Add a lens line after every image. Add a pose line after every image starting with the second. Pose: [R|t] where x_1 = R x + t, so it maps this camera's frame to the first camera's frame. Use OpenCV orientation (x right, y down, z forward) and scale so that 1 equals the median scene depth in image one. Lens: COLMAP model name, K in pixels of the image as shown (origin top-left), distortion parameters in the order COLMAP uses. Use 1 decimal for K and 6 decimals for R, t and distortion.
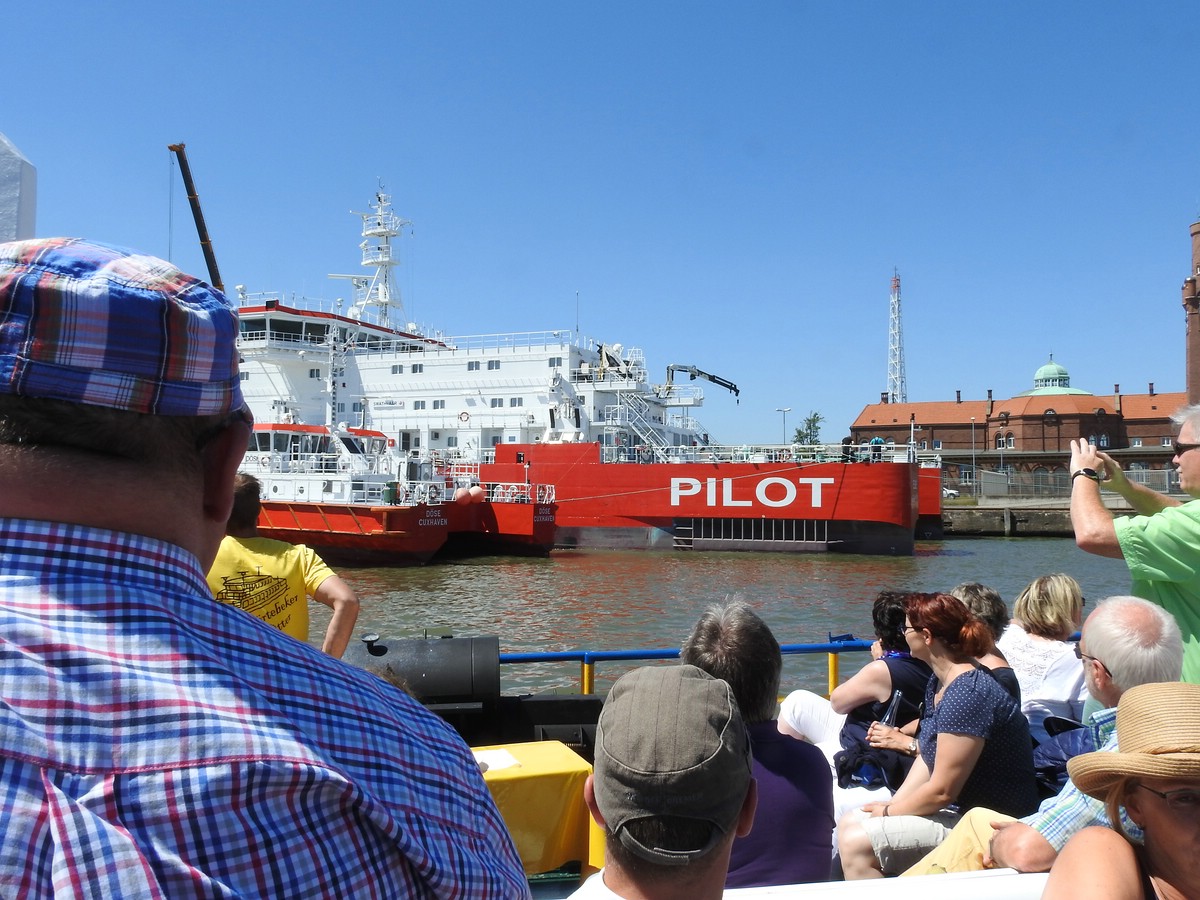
lens RADIAL K [[1032.1, 0, 600.0], [0, 1032.1, 450.0], [0, 0, 1]] dist [-0.003881, 0.004336]
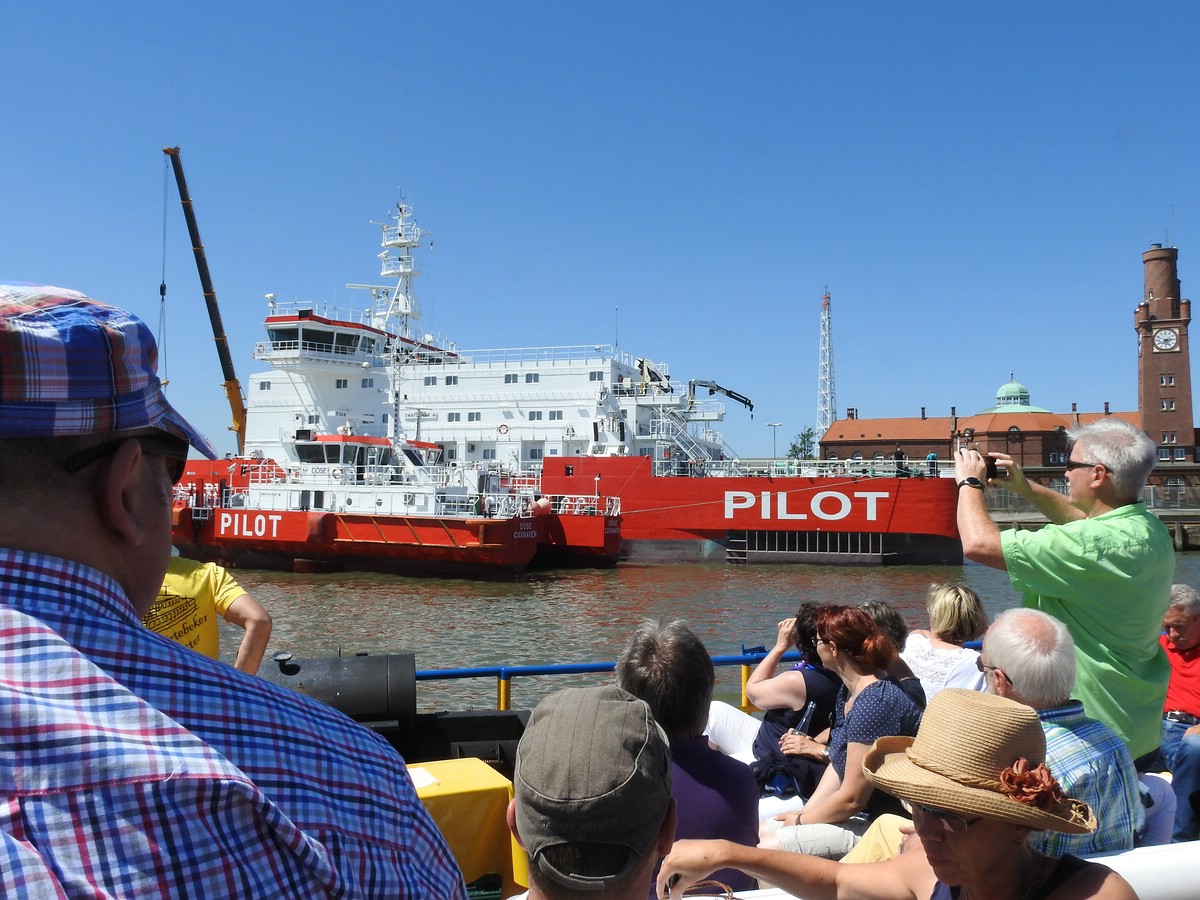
lens RADIAL K [[1032.1, 0, 600.0], [0, 1032.1, 450.0], [0, 0, 1]] dist [-0.003881, 0.004336]
pose [[0.996969, 0.007585, 0.077426, -0.114351], [-0.006665, 0.999904, -0.012141, -0.000547], [-0.077510, 0.011588, 0.996924, -0.006606]]
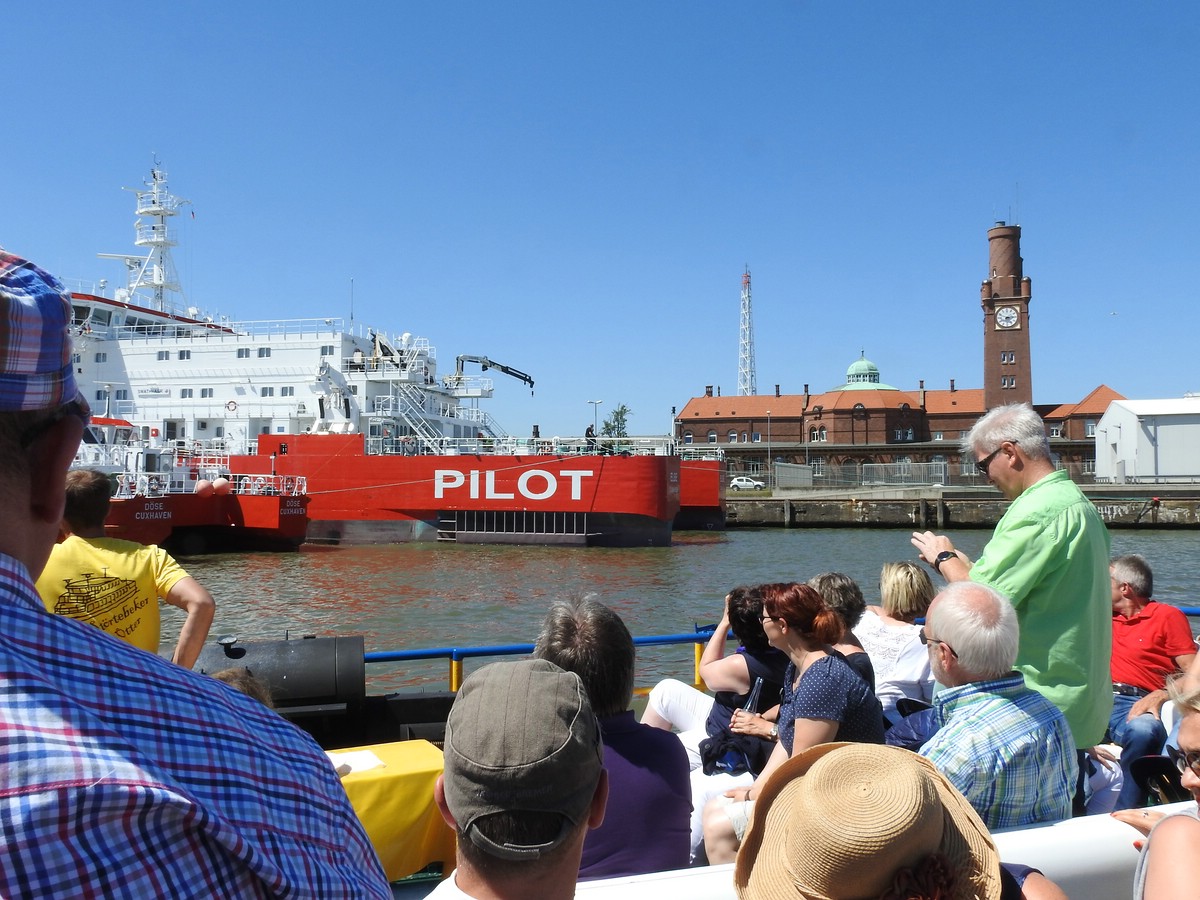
lens RADIAL K [[1032.1, 0, 600.0], [0, 1032.1, 450.0], [0, 0, 1]] dist [-0.003881, 0.004336]
pose [[0.991688, 0.003258, 0.128627, 0.084156], [-0.004360, 0.999956, 0.008287, -0.000776], [-0.128594, -0.008779, 0.991658, 0.004552]]
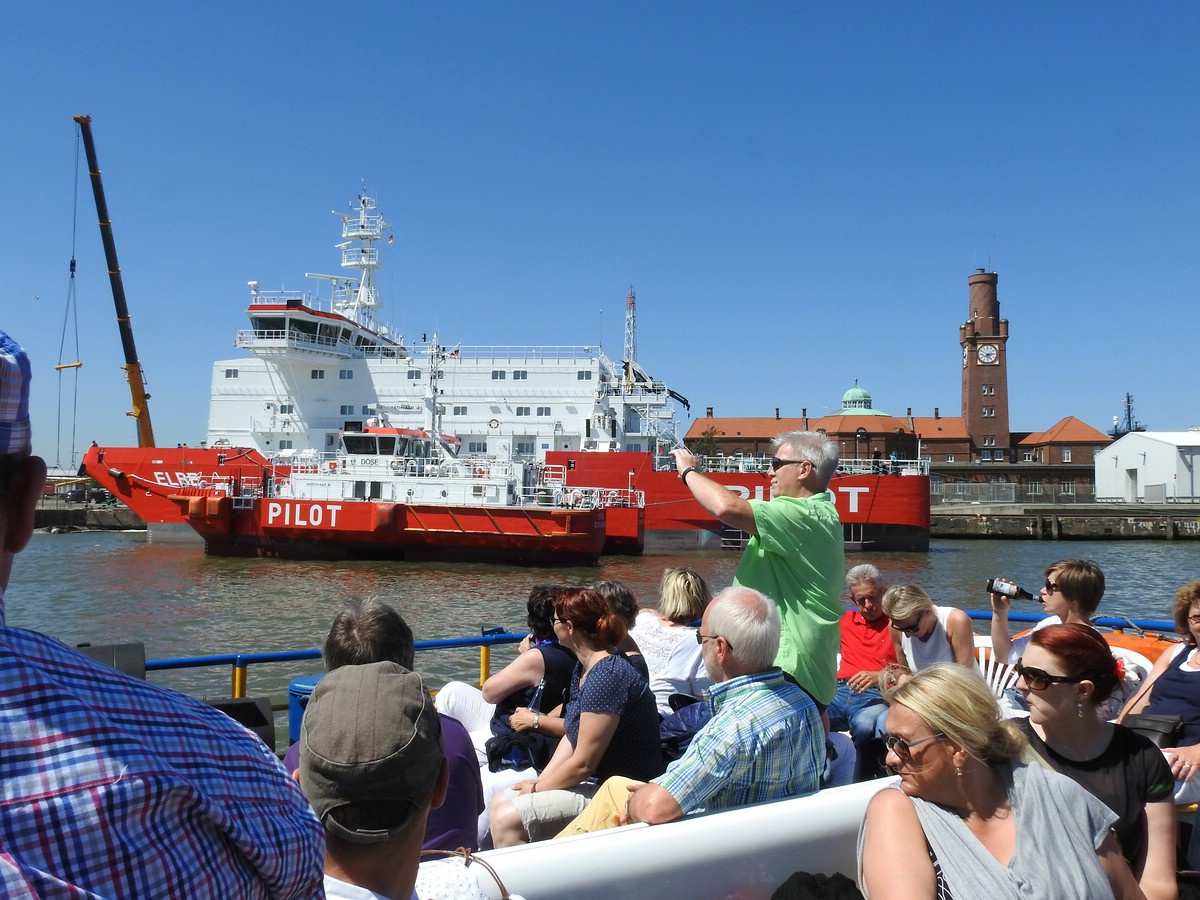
lens RADIAL K [[1032.1, 0, 600.0], [0, 1032.1, 450.0], [0, 0, 1]] dist [-0.003881, 0.004336]
pose [[0.958050, 0.022678, 0.285703, -0.323065], [-0.021427, 0.999742, -0.007503, -0.000148], [-0.285799, 0.001067, 0.958289, -0.028226]]
